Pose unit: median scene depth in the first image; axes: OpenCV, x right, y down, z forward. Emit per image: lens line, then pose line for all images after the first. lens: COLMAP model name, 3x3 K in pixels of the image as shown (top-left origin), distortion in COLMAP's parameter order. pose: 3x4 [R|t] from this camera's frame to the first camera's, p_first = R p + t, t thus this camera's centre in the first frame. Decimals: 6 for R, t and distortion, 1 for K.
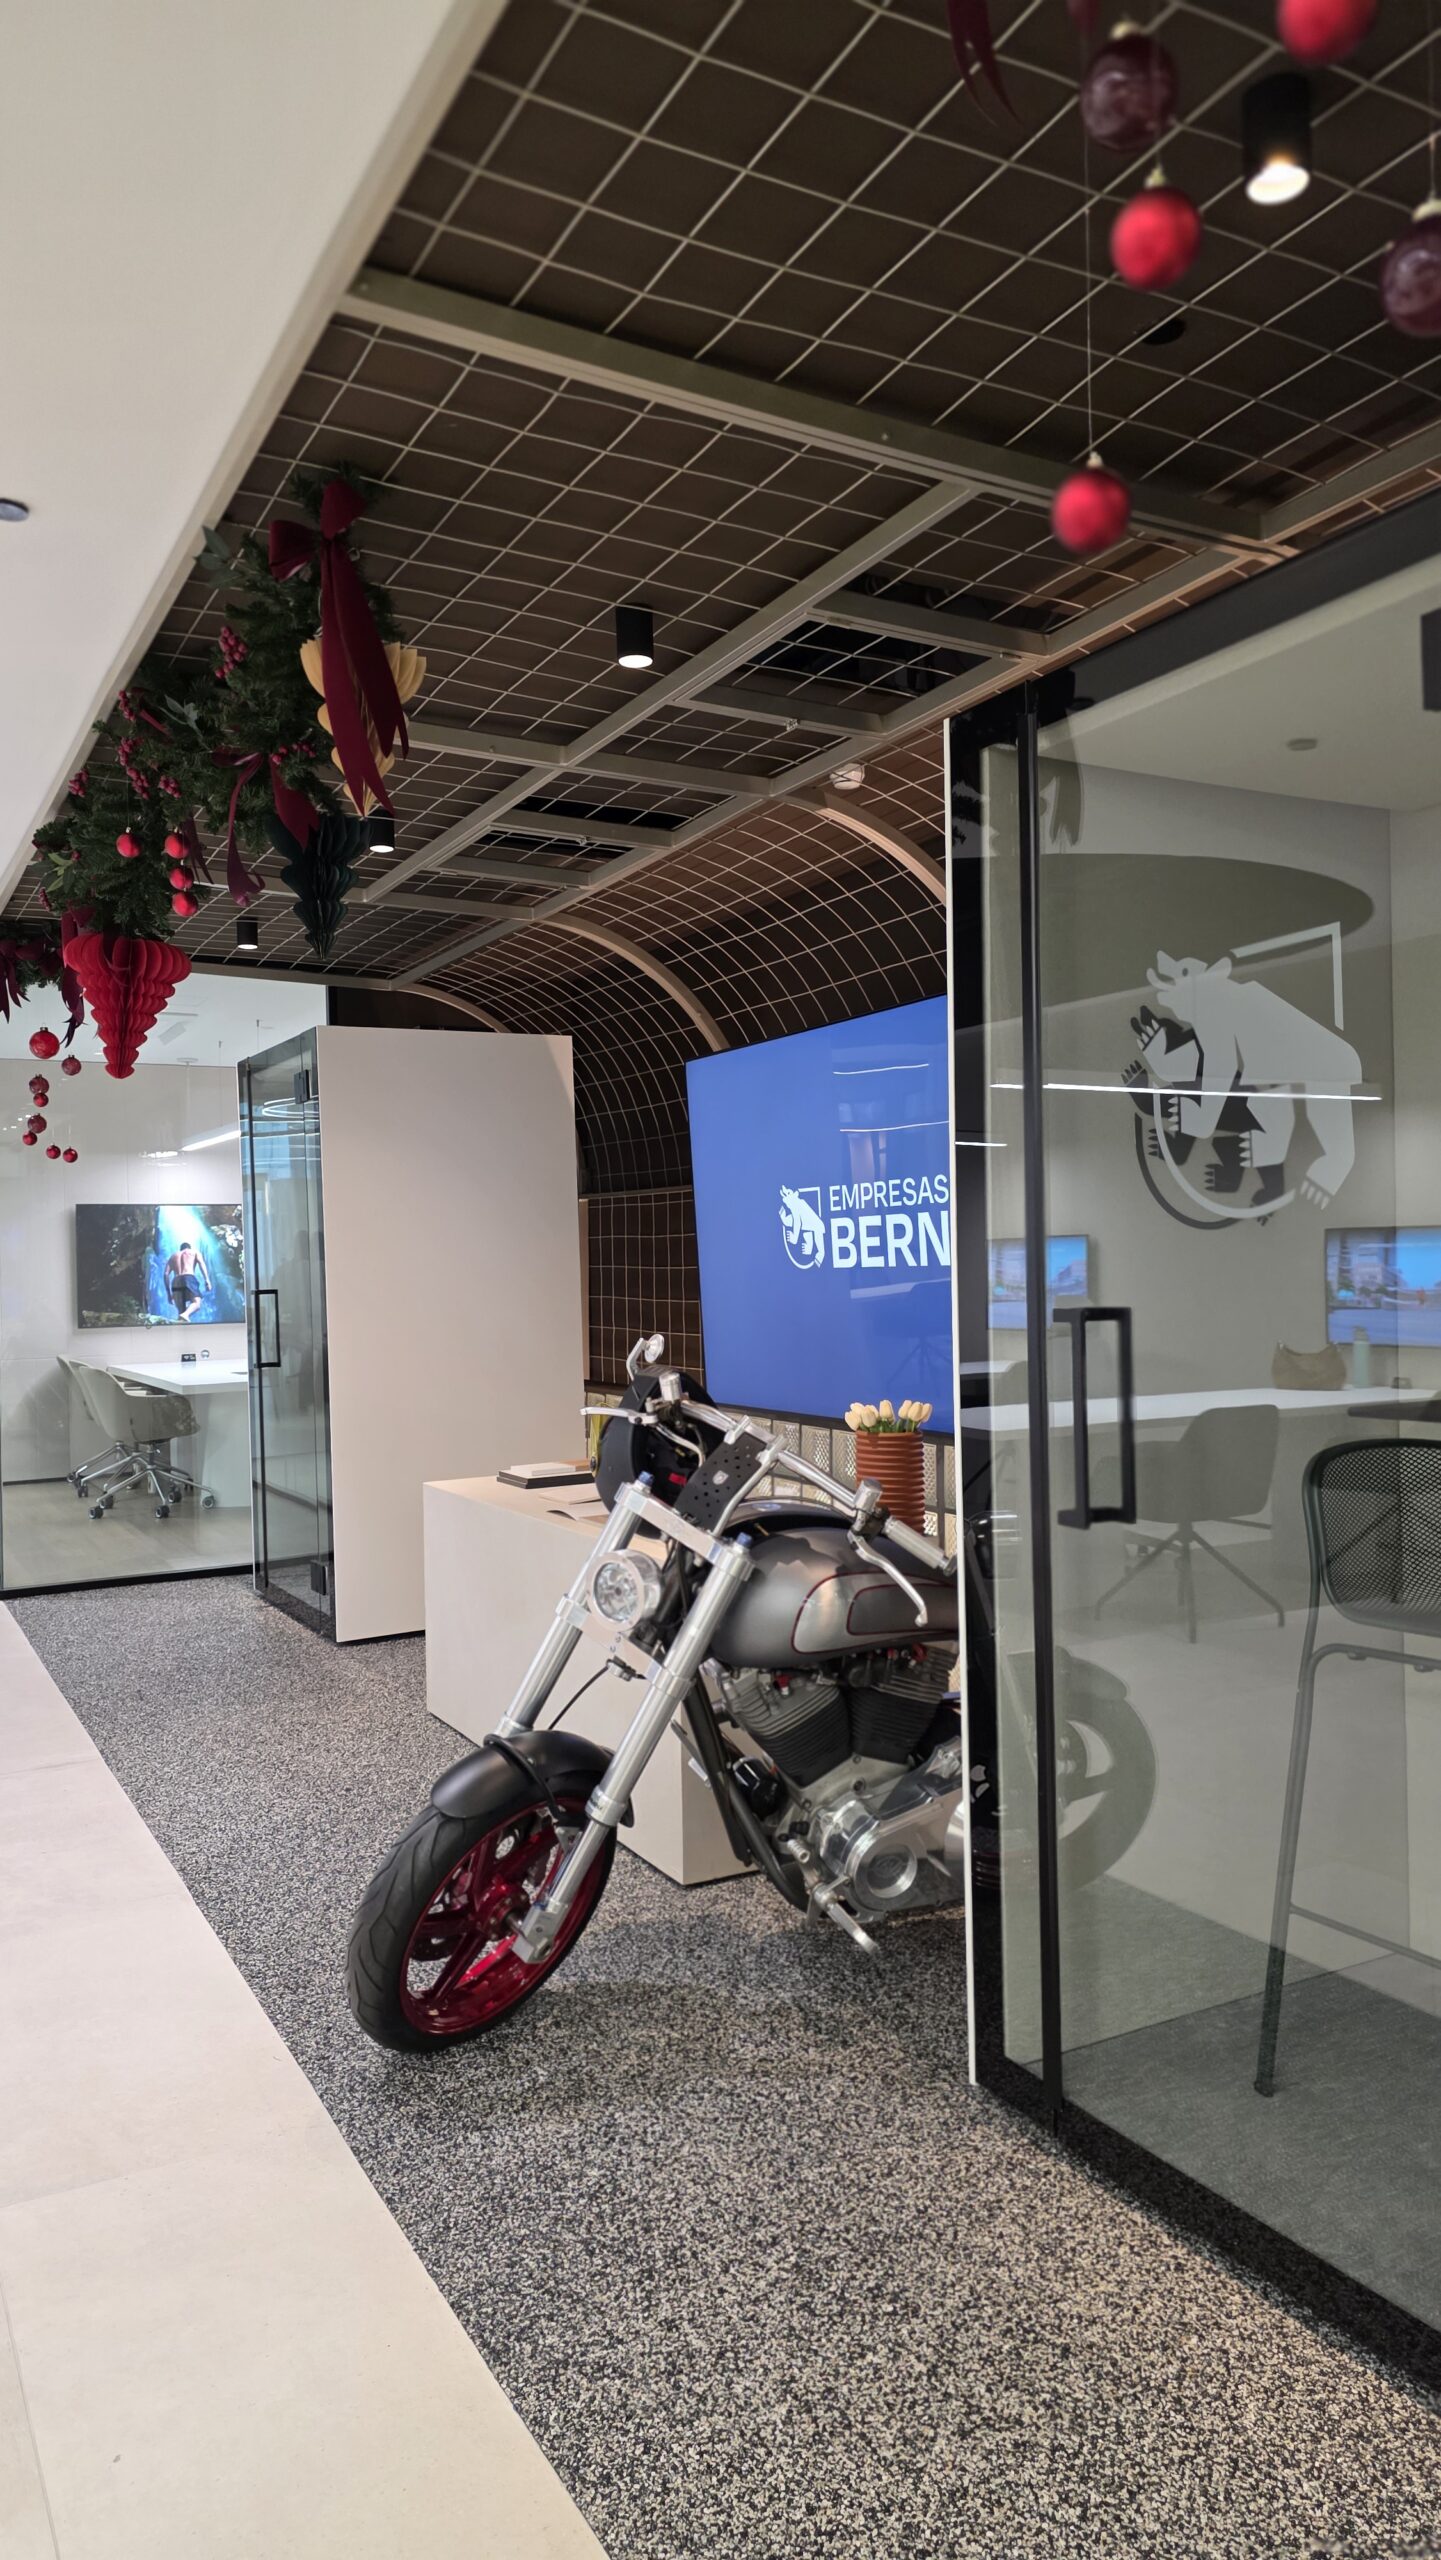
lens RADIAL K [[1732.7, 0, 728.2], [0, 1732.7, 1277.3], [0, 0, 1]] dist [0.097260, -0.098402]
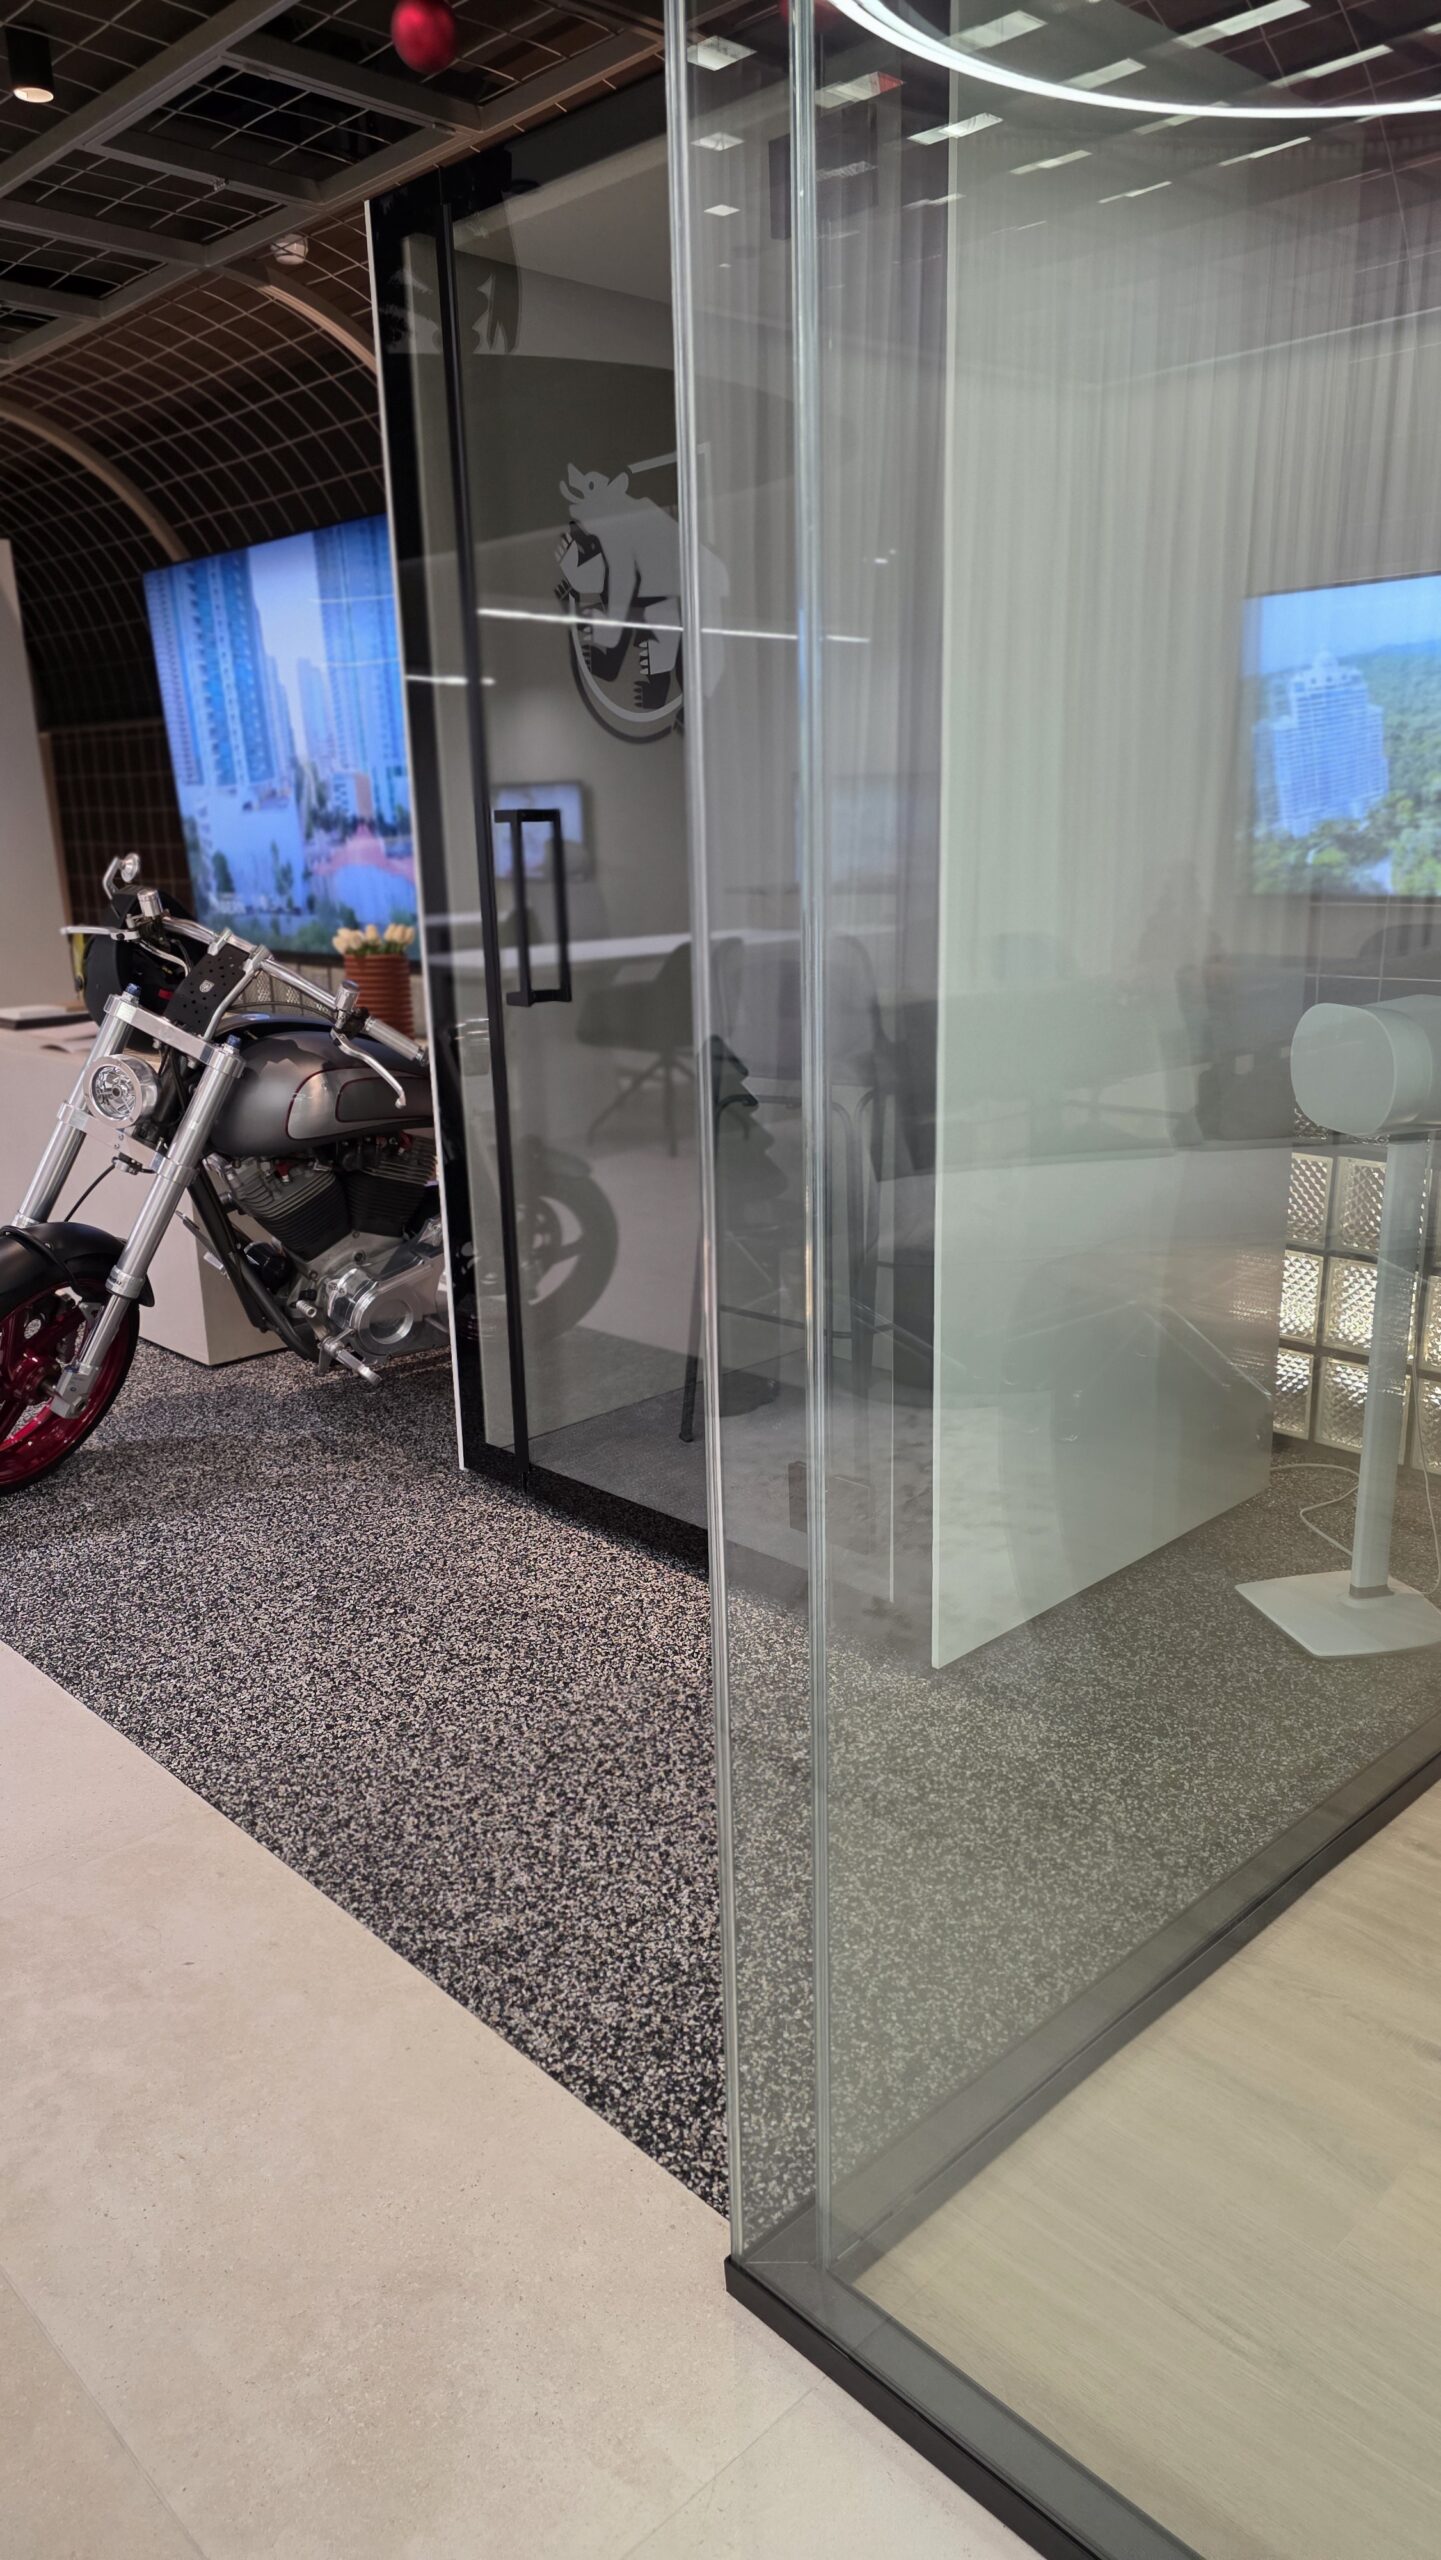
lens RADIAL K [[1715.5, 0, 710.0], [0, 1715.5, 1292.2], [0, 0, 1]] dist [0.075037, -0.076701]
pose [[0.965208, -0.079300, 0.249170, 0.014421], [0.012498, 0.965807, 0.258961, 0.024683], [-0.261186, -0.246837, 0.933195, -0.123951]]
